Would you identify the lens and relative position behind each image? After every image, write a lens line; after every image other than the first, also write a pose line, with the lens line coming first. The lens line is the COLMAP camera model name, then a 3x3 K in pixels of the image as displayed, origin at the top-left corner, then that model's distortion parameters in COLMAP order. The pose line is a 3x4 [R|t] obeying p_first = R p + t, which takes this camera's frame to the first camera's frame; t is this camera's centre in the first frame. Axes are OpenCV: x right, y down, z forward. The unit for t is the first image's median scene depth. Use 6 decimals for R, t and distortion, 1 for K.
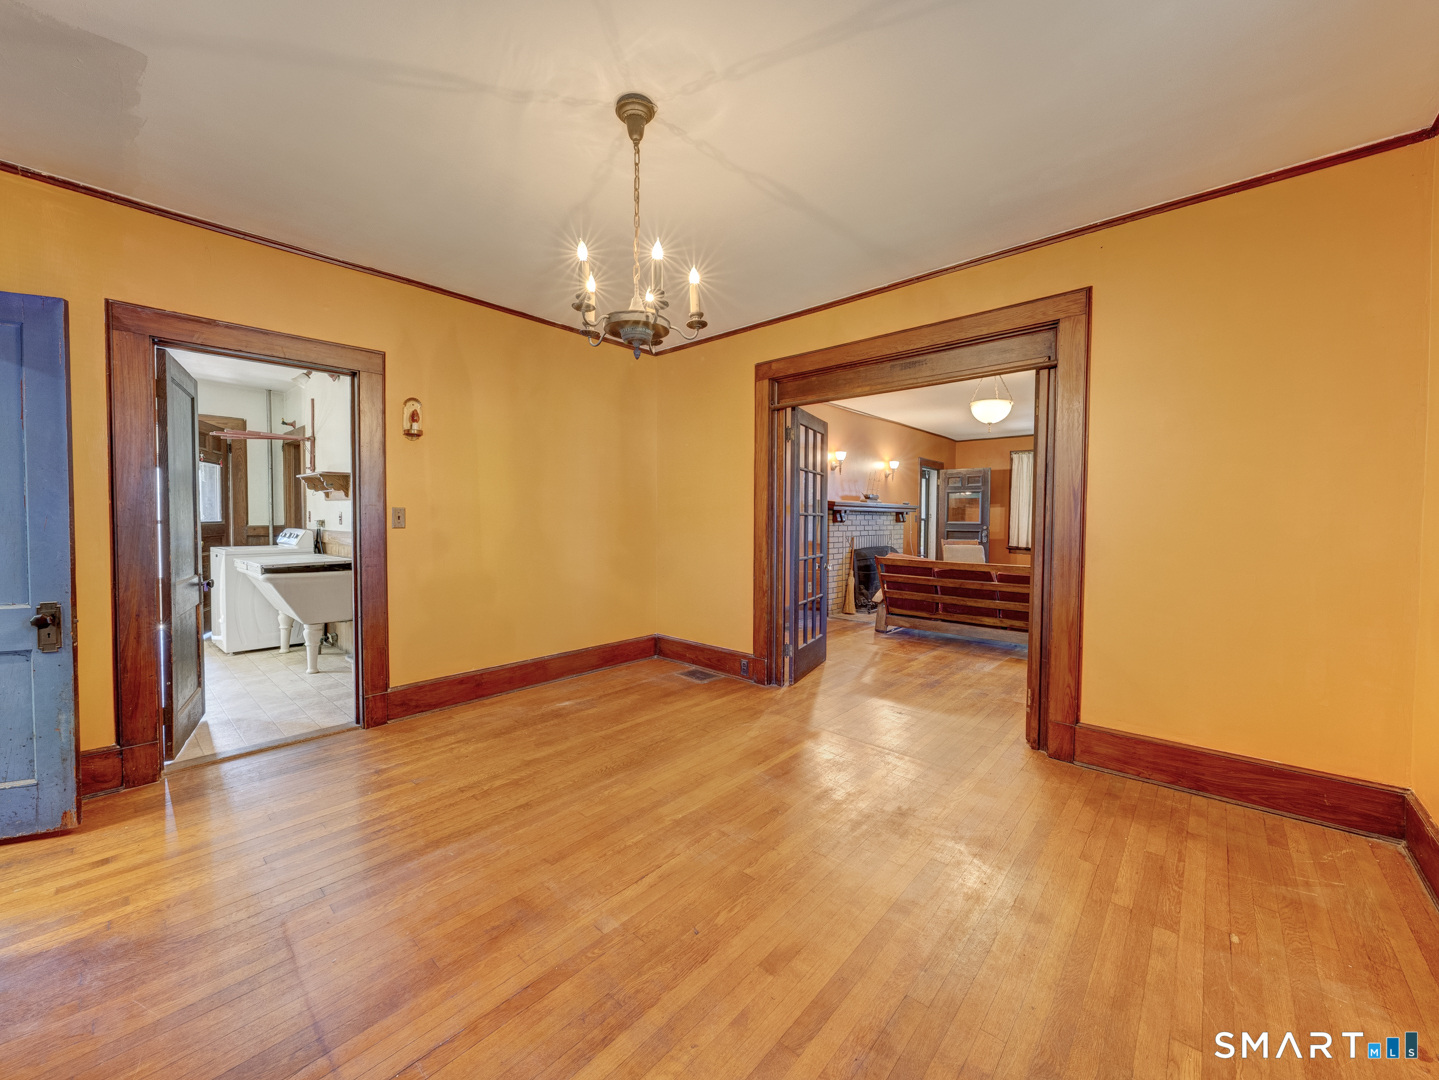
lens RADIAL K [[552.9, 0, 722.2], [0, 552.9, 537.8], [0, 0, 1]] dist [0.001320, 0.000371]
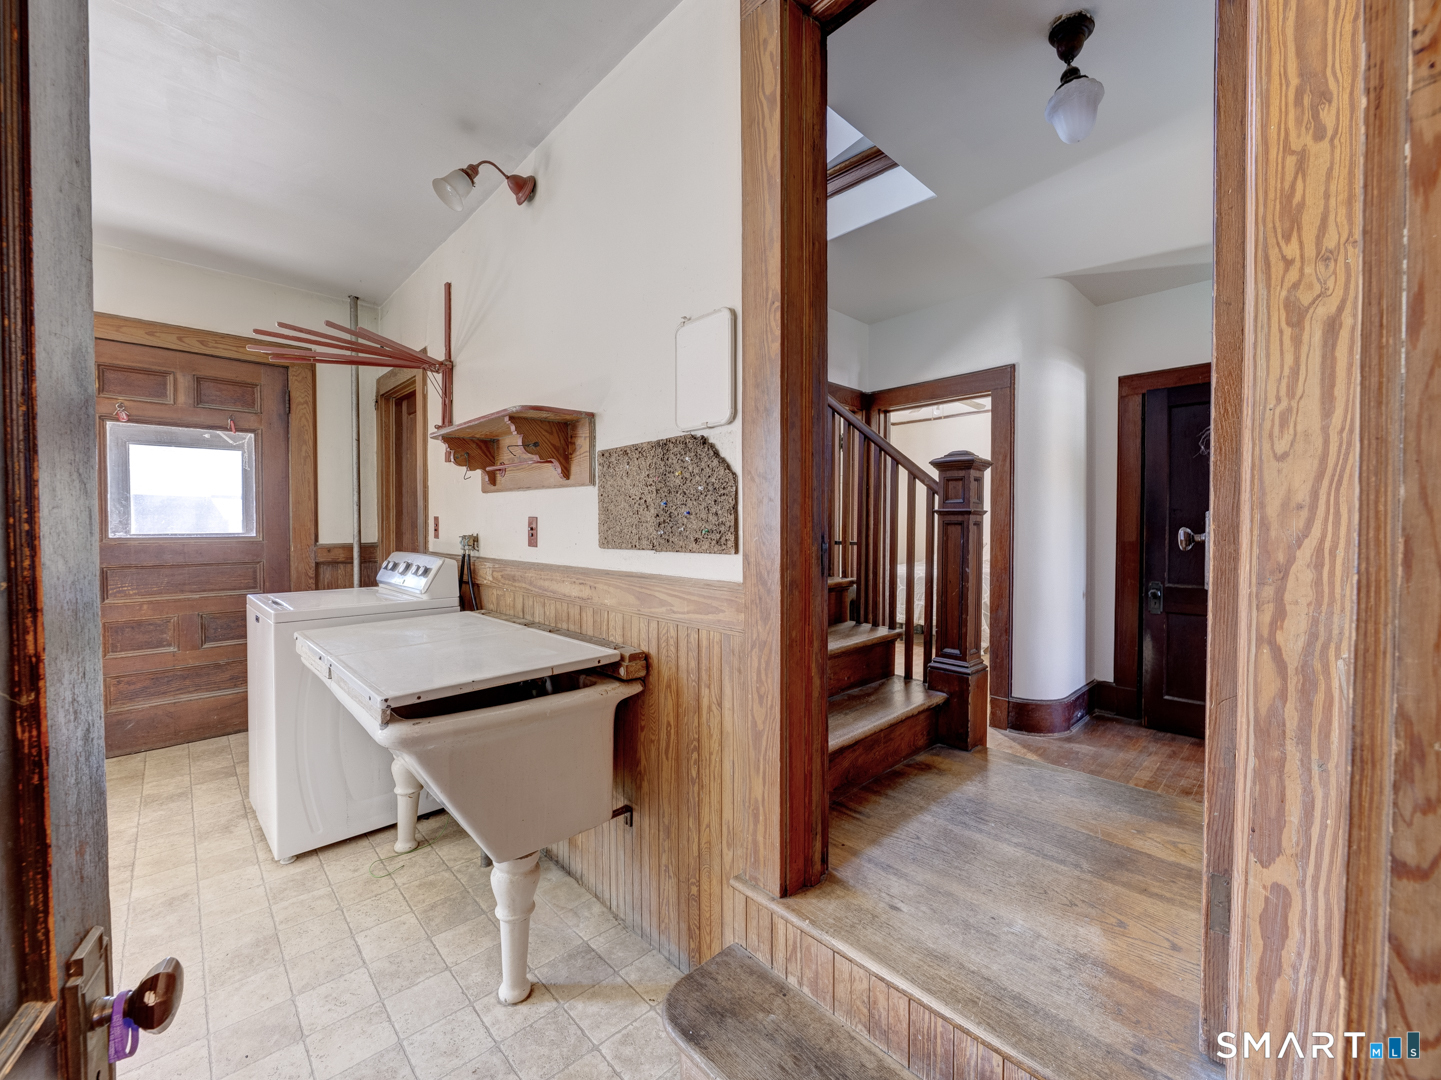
lens RADIAL K [[592.1, 0, 721.1], [0, 592.1, 538.0], [0, 0, 1]] dist [-0.001896, 0.000375]
pose [[0.995487, -0.004231, -0.094799, -0.474614], [0.003016, 0.999912, -0.012956, -0.023017], [0.094845, 0.012611, 0.995412, 0.533628]]
